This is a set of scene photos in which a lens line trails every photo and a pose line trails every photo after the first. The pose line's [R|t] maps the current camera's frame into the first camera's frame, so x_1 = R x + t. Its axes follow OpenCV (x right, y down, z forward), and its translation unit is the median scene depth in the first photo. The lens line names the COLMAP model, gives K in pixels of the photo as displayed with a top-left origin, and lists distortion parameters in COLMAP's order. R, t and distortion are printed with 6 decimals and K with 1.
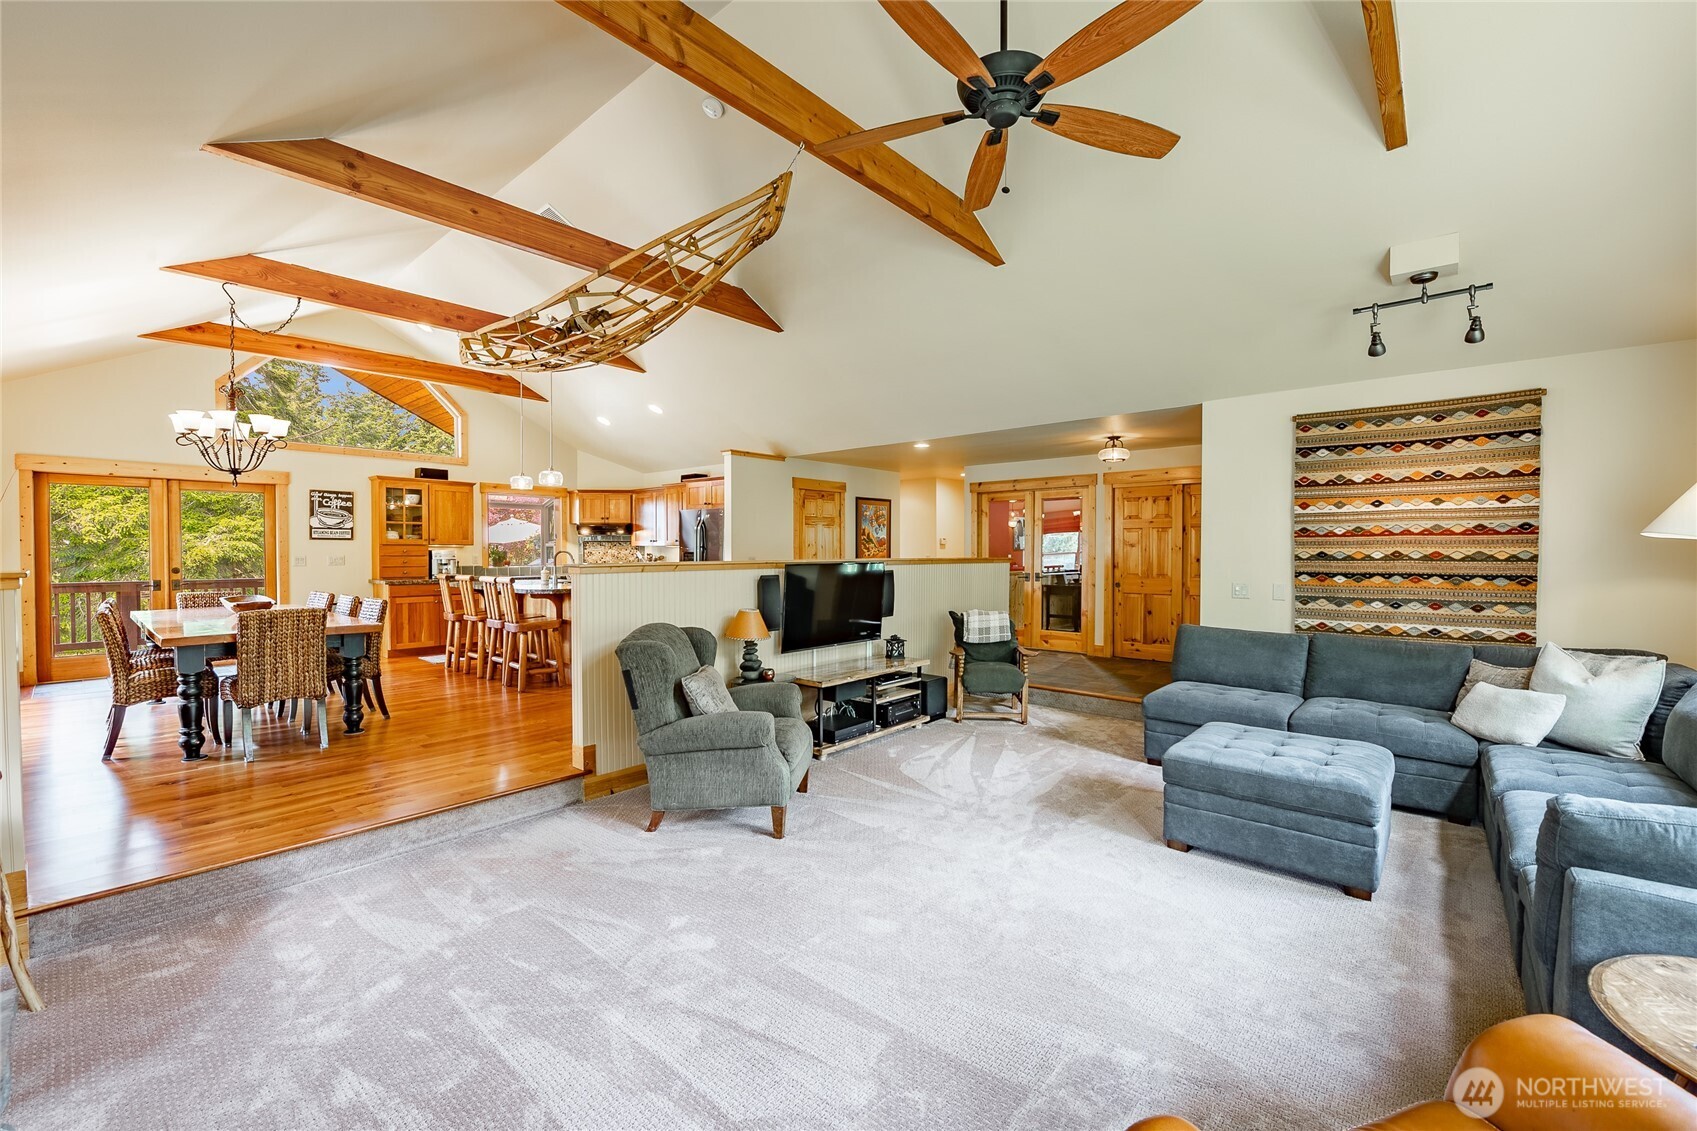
lens RADIAL K [[697.9, 0, 853.0], [0, 697.9, 565.0], [0, 0, 1]] dist [-0.007255, -0.000891]
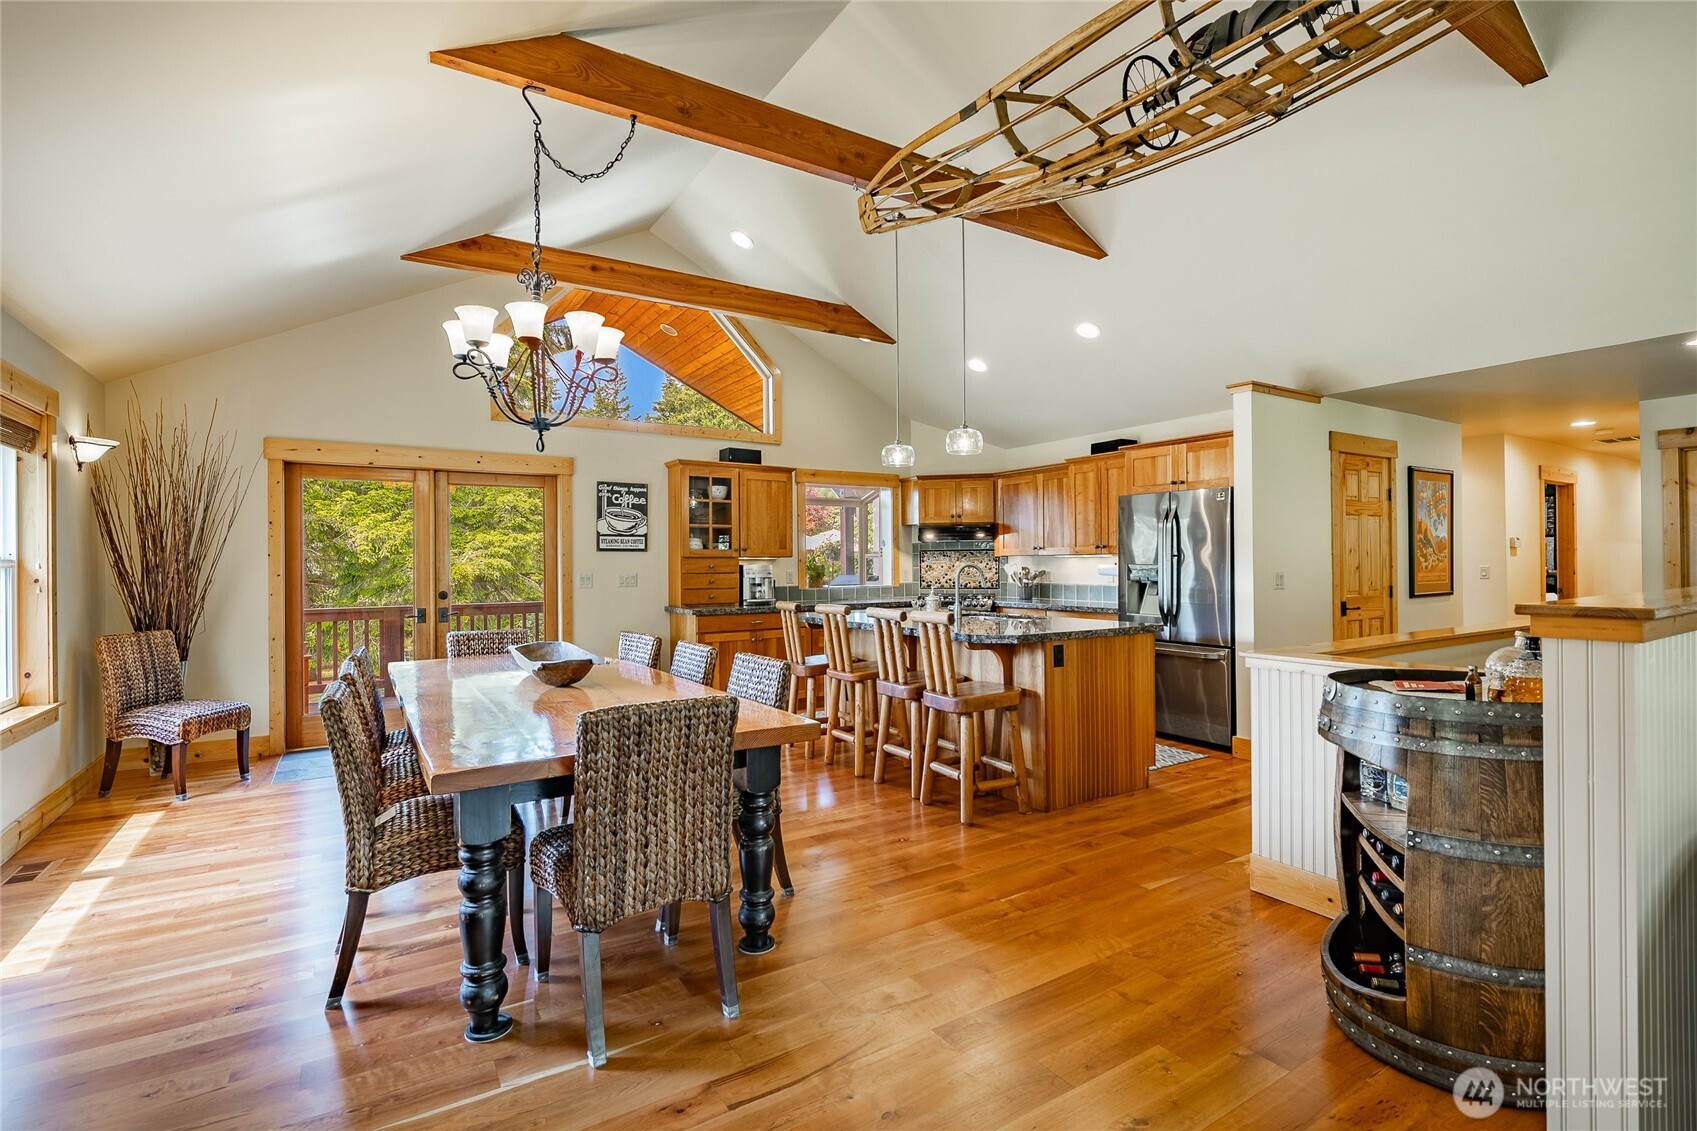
lens RADIAL K [[794.2, 0, 852.8], [0, 794.2, 561.4], [0, 0, 1]] dist [0.000085, 0.000244]
pose [[0.958495, -0.009490, -0.284952, -0.293393], [0.002800, 0.999711, -0.023874, -0.005965], [0.285097, 0.022085, 0.958244, 0.289328]]
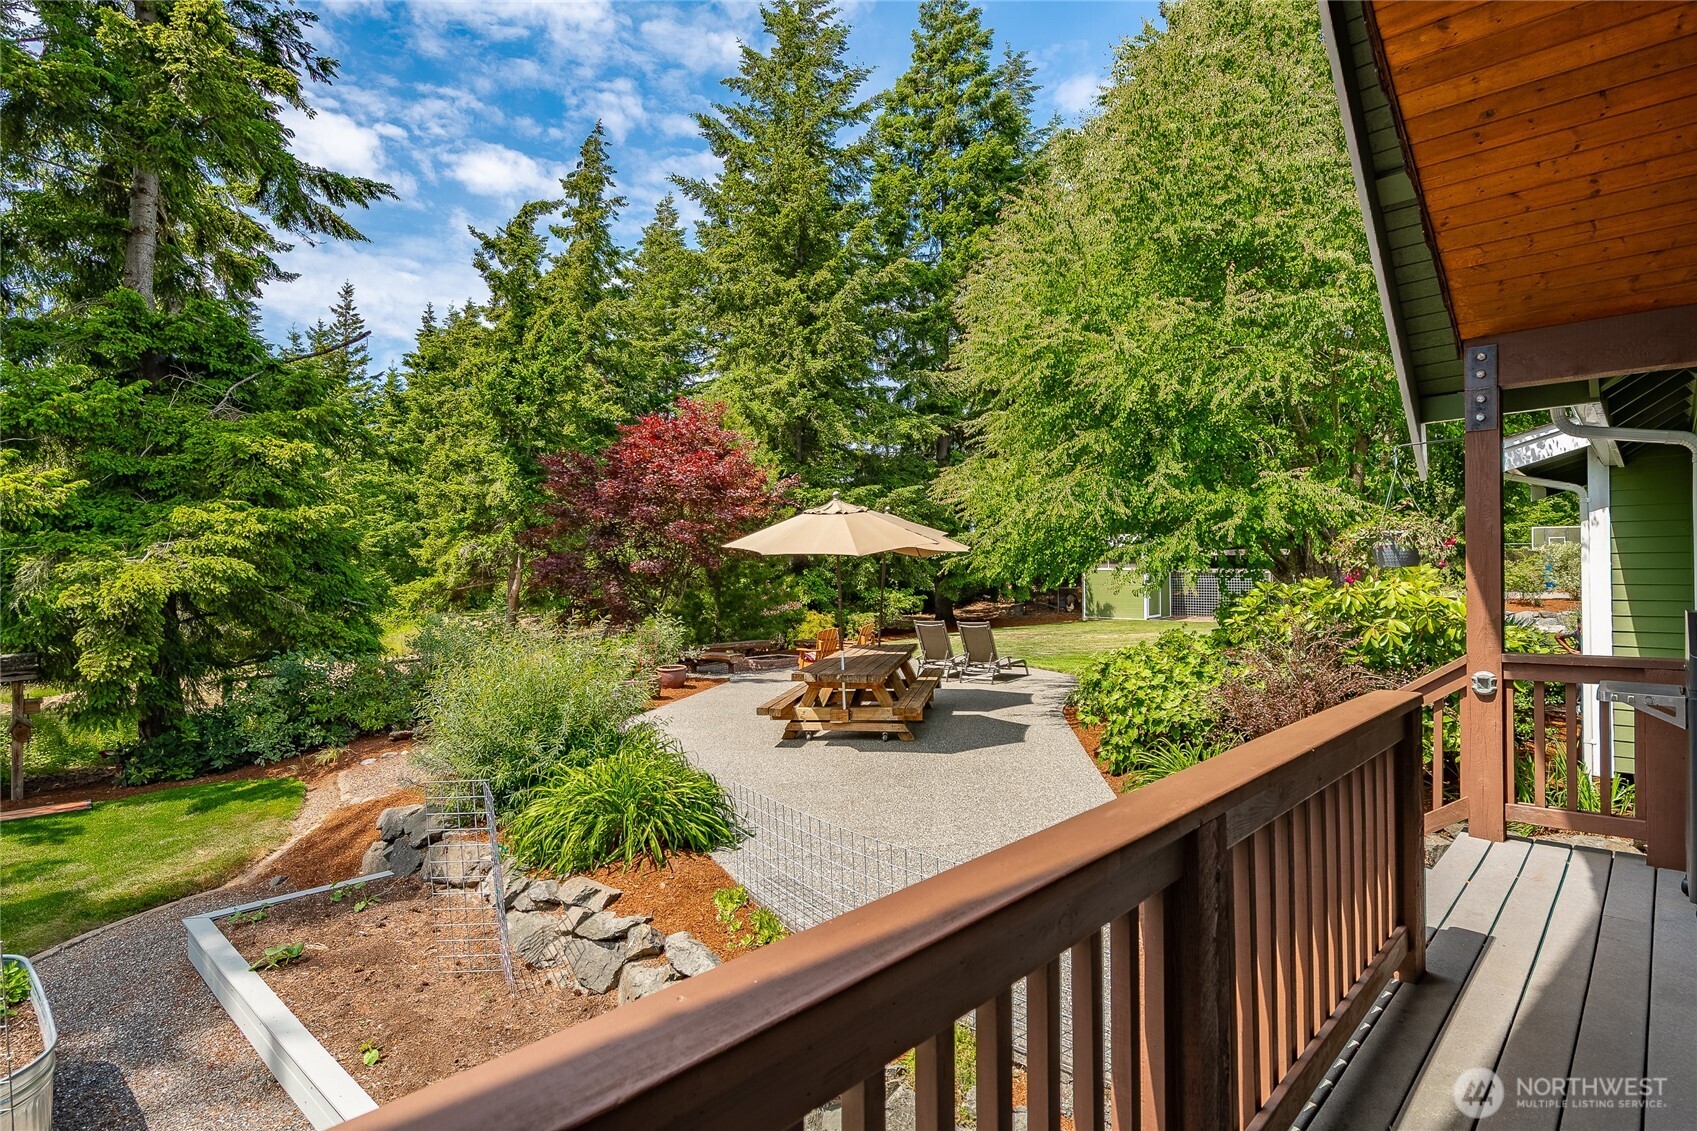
lens RADIAL K [[890.5, 0, 851.1], [0, 890.5, 562.9], [0, 0, 1]] dist [-0.006754, -0.000569]
pose [[0.999301, -0.001646, -0.037340, -1.046904], [0.000409, 0.999451, -0.033122, -0.024111], [0.037374, 0.033084, 0.998754, 1.027920]]
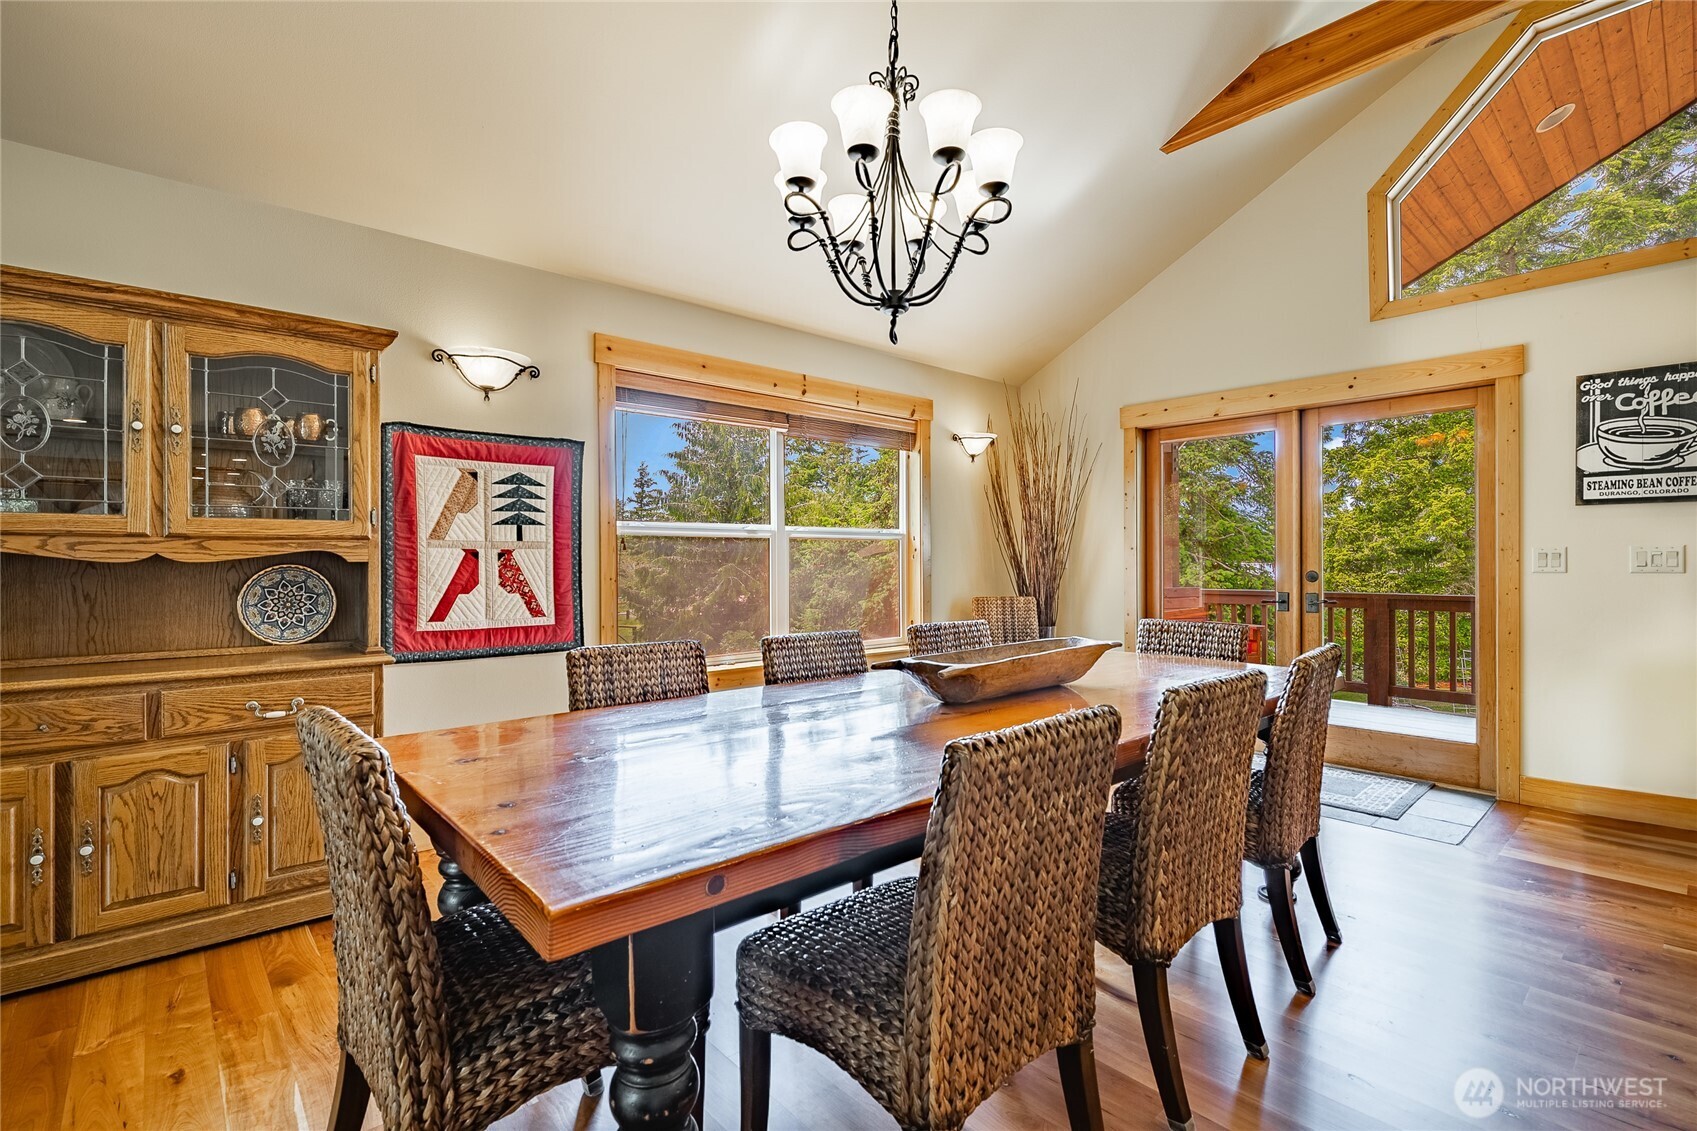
lens RADIAL K [[772.3, 0, 851.8], [0, 772.3, 558.8], [0, 0, 1]] dist [-0.005629, -0.000623]
pose [[-0.121470, -0.003114, -0.992590, -0.301150], [-0.018222, 0.999834, -0.000906, 0.001121], [0.992428, 0.017977, -0.121507, 0.639735]]
